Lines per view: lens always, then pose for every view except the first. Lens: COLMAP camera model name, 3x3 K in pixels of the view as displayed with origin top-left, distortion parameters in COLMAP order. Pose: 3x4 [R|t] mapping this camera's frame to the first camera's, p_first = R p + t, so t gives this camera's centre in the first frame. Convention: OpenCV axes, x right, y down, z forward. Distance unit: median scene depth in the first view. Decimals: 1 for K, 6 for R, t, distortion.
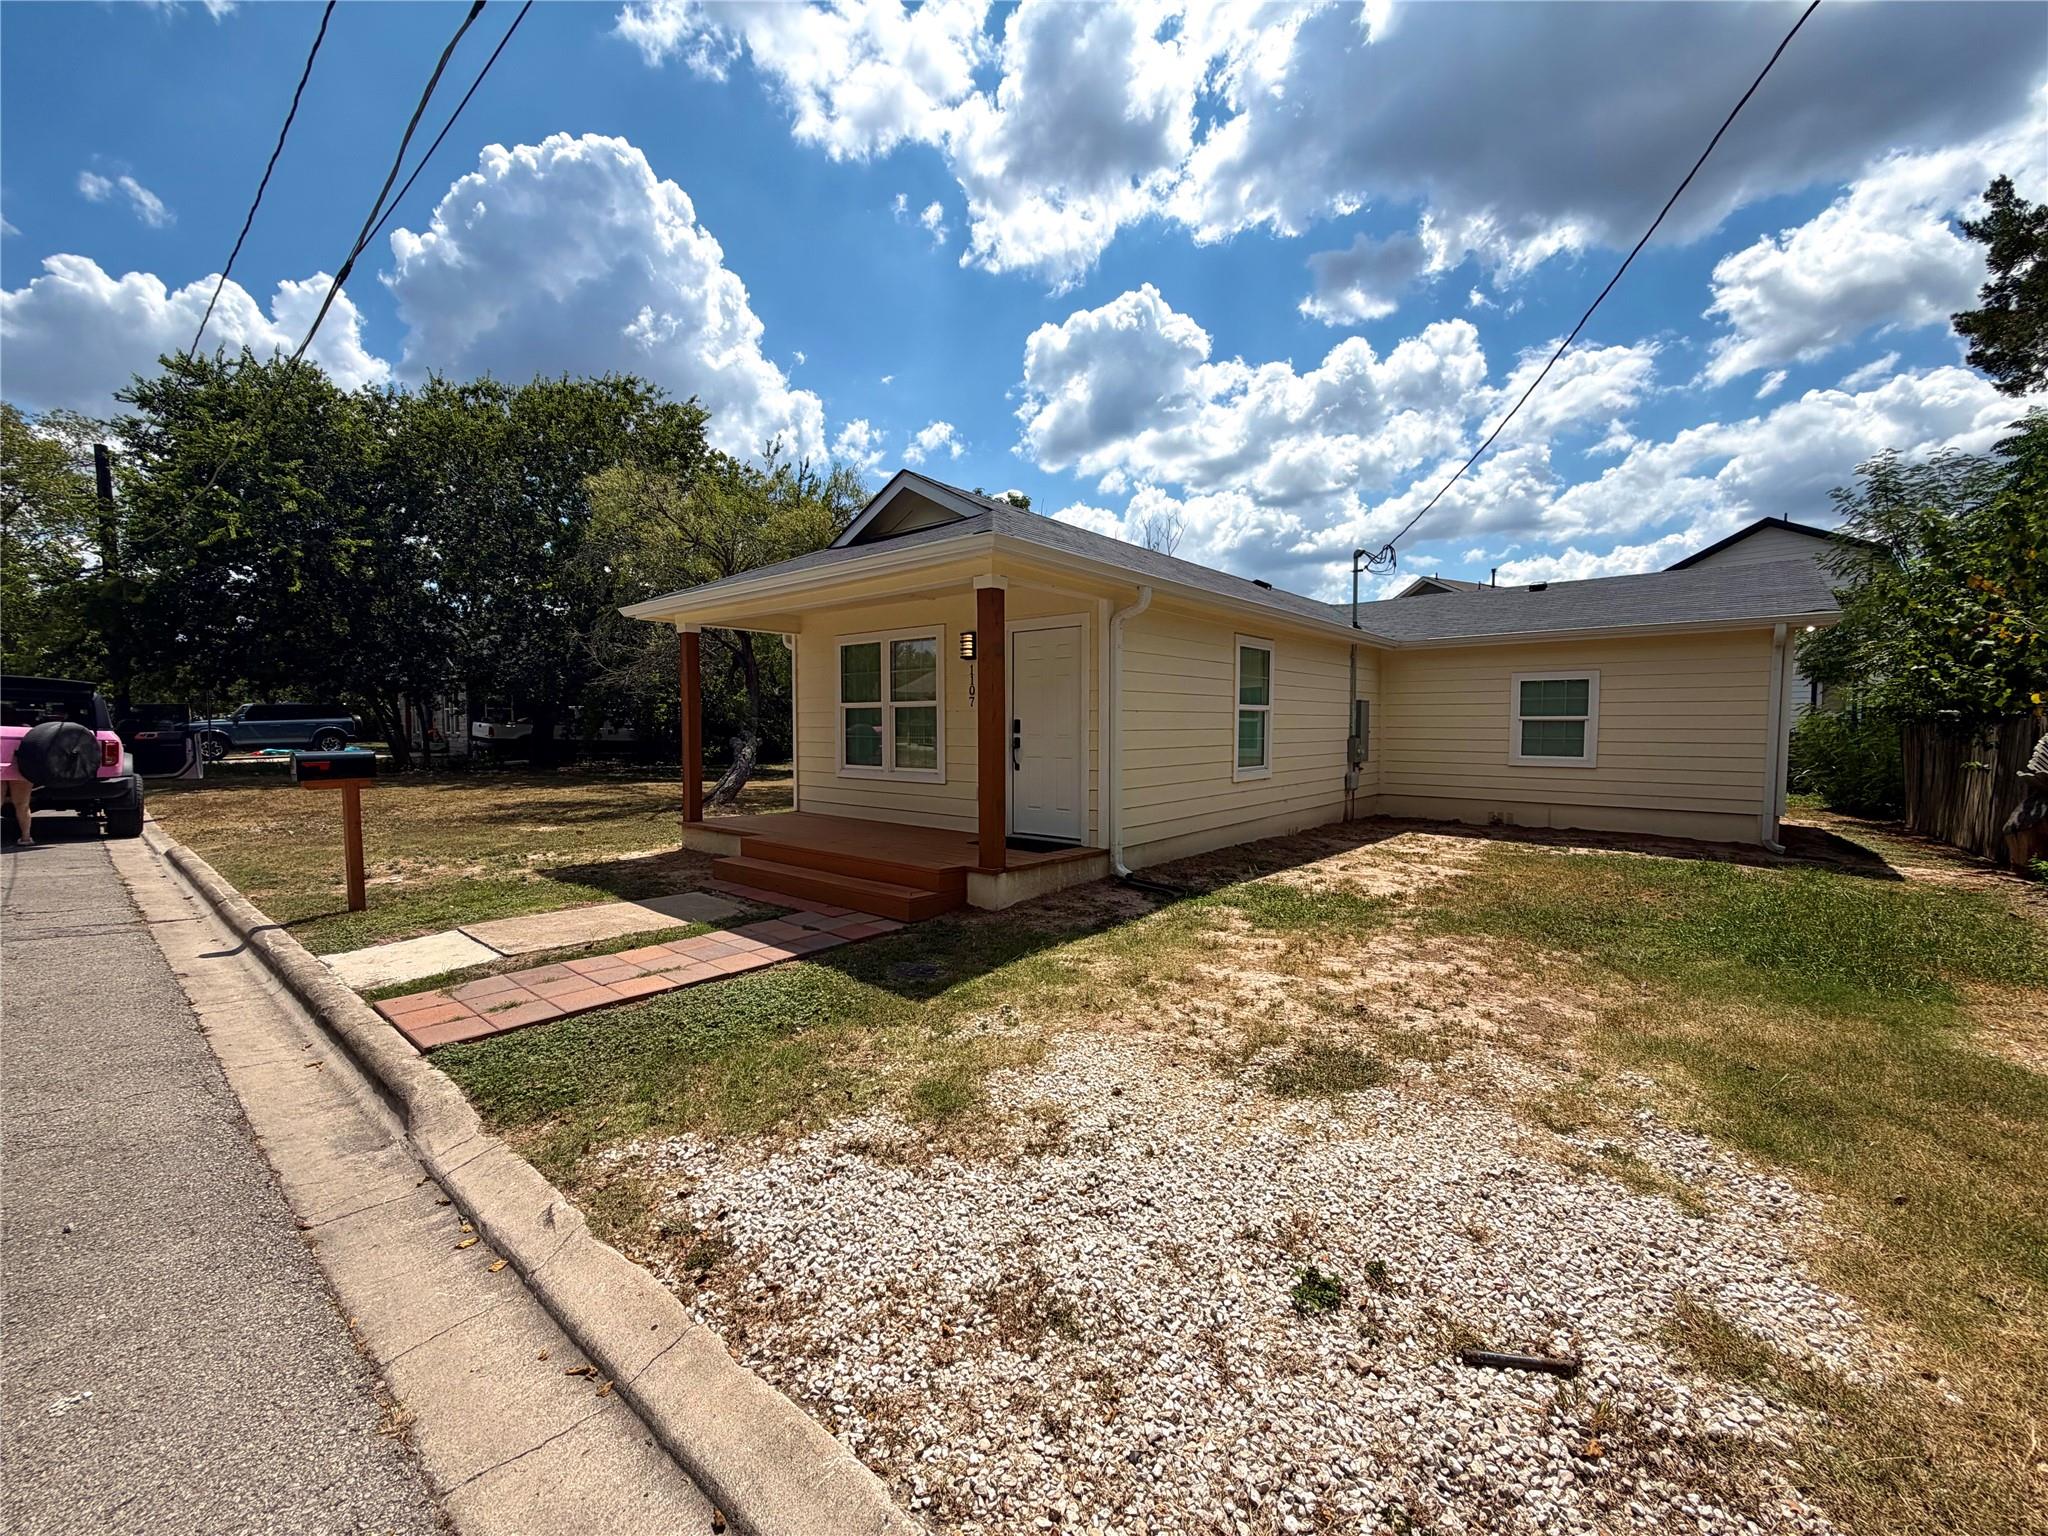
lens RADIAL K [[824.9, 0, 1013.5], [0, 824.9, 765.1], [0, 0, 1]] dist [-0.004638, 0.001028]
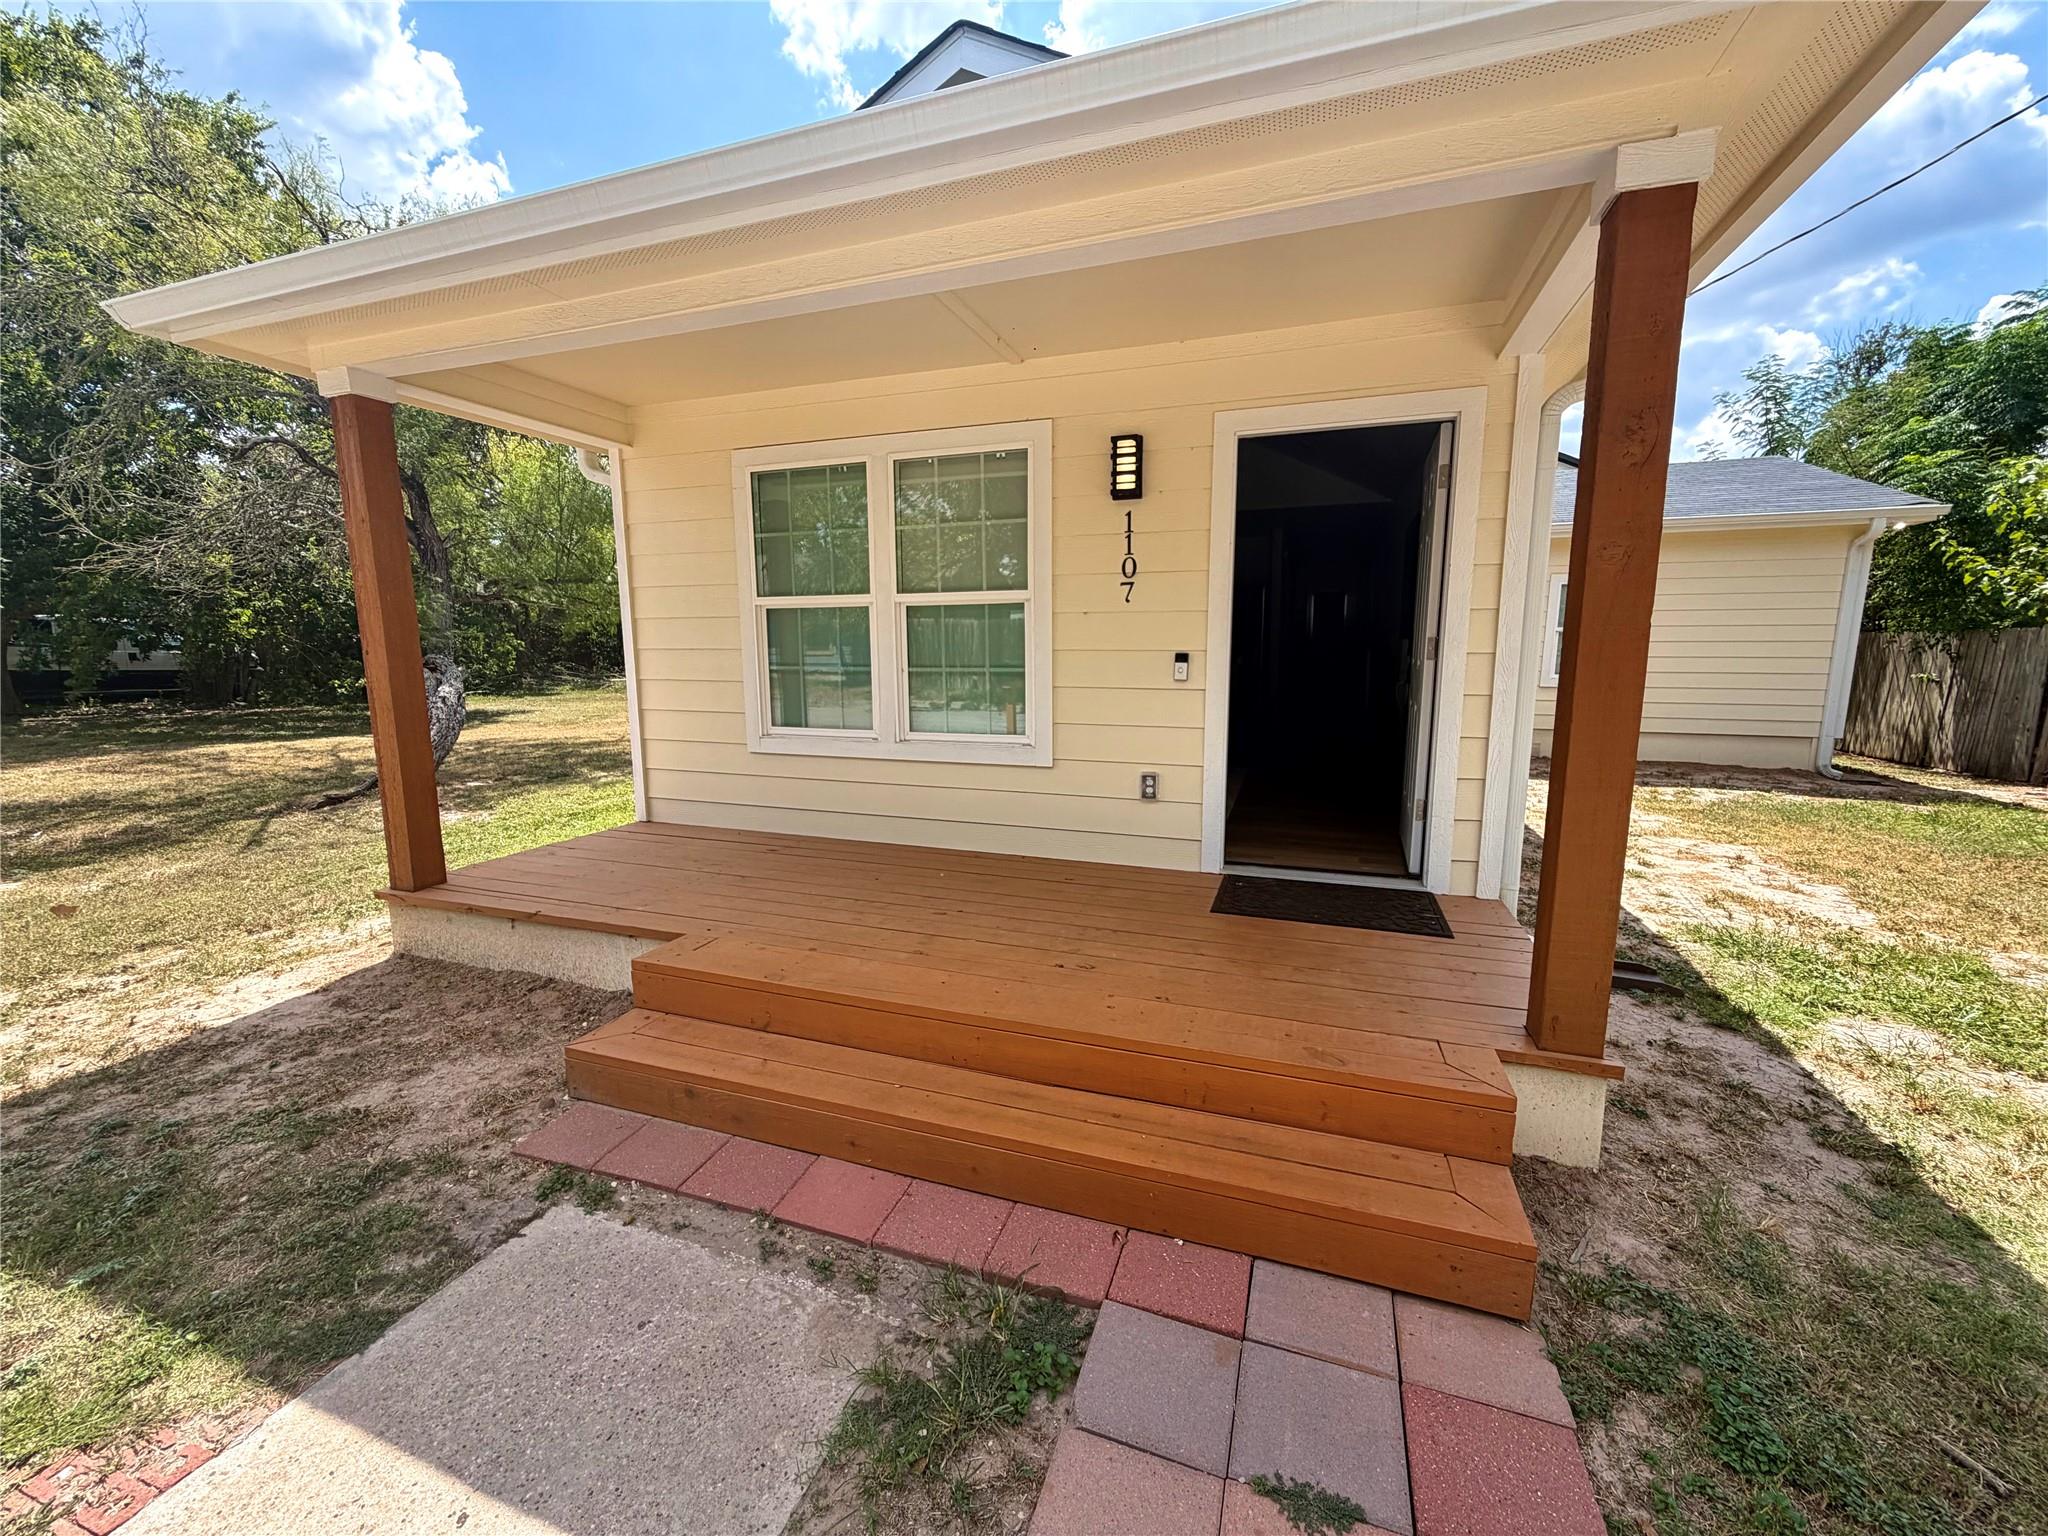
lens RADIAL K [[824.9, 0, 1018.3], [0, 824.9, 774.7], [0, 0, 1]] dist [-0.004638, 0.001028]
pose [[0.935703, -0.061169, 0.347444, -0.243485], [0.021757, 0.992985, 0.116224, -0.026065], [-0.352116, -0.101192, 0.930470, 0.510589]]
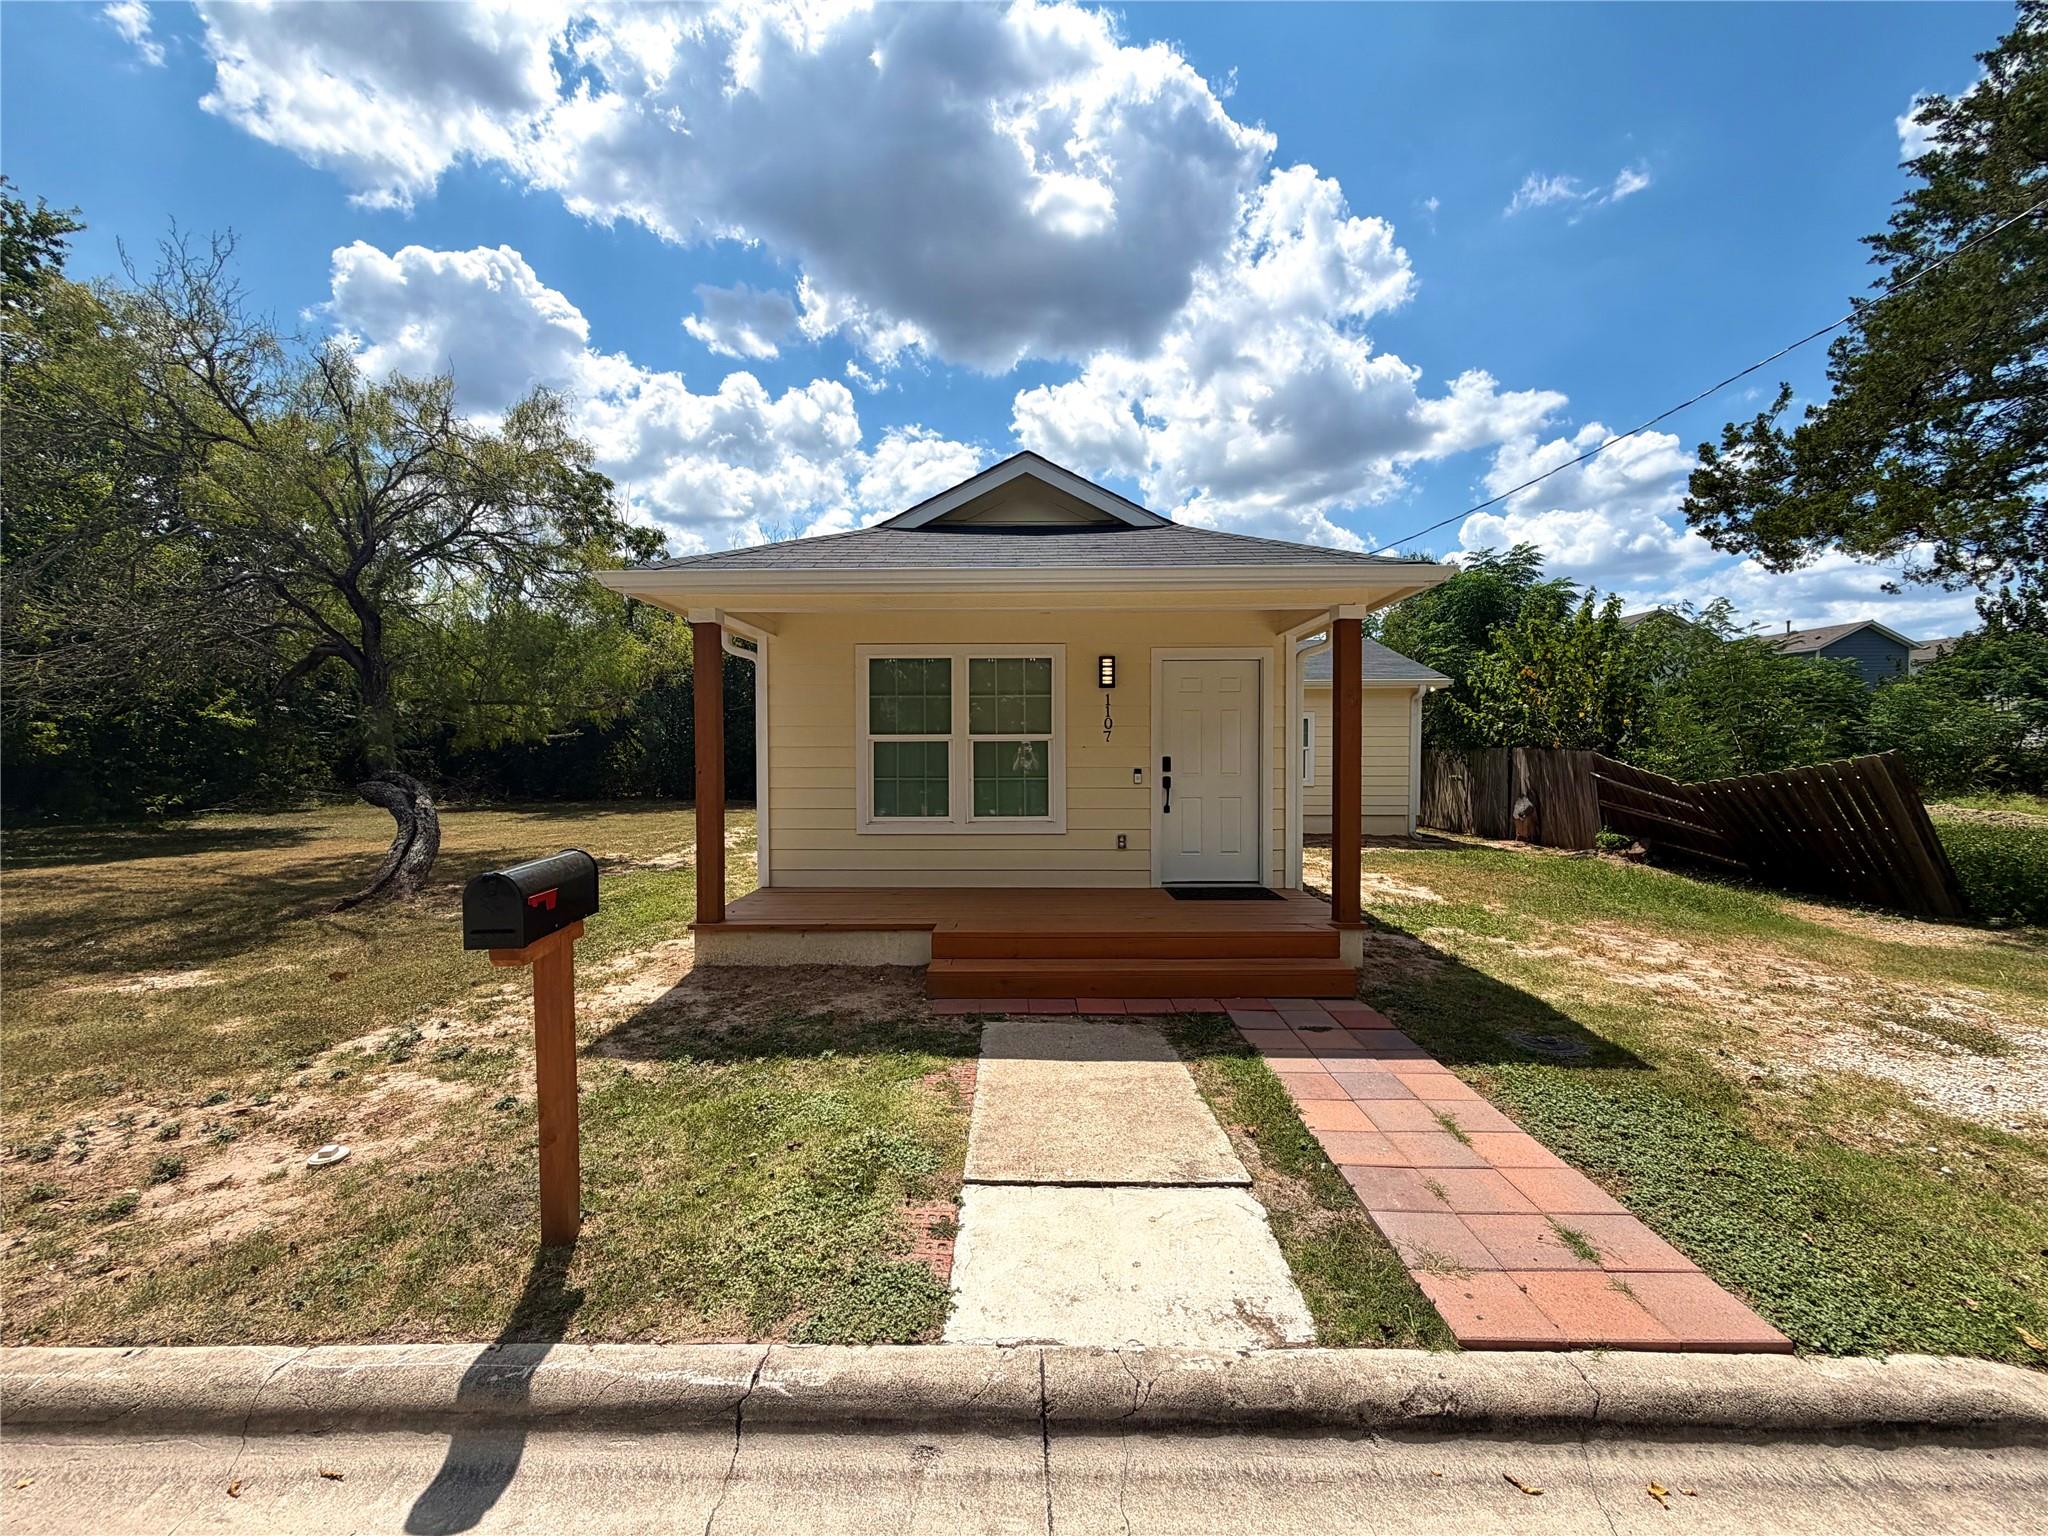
lens RADIAL K [[824.9, 0, 1024.3], [0, 824.9, 780.3], [0, 0, 1]] dist [-0.004638, 0.001028]
pose [[0.764152, -0.027335, 0.644457, -0.593245], [0.033928, 0.999422, 0.002161, -0.031536], [-0.644143, 0.020214, 0.764638, 0.352055]]
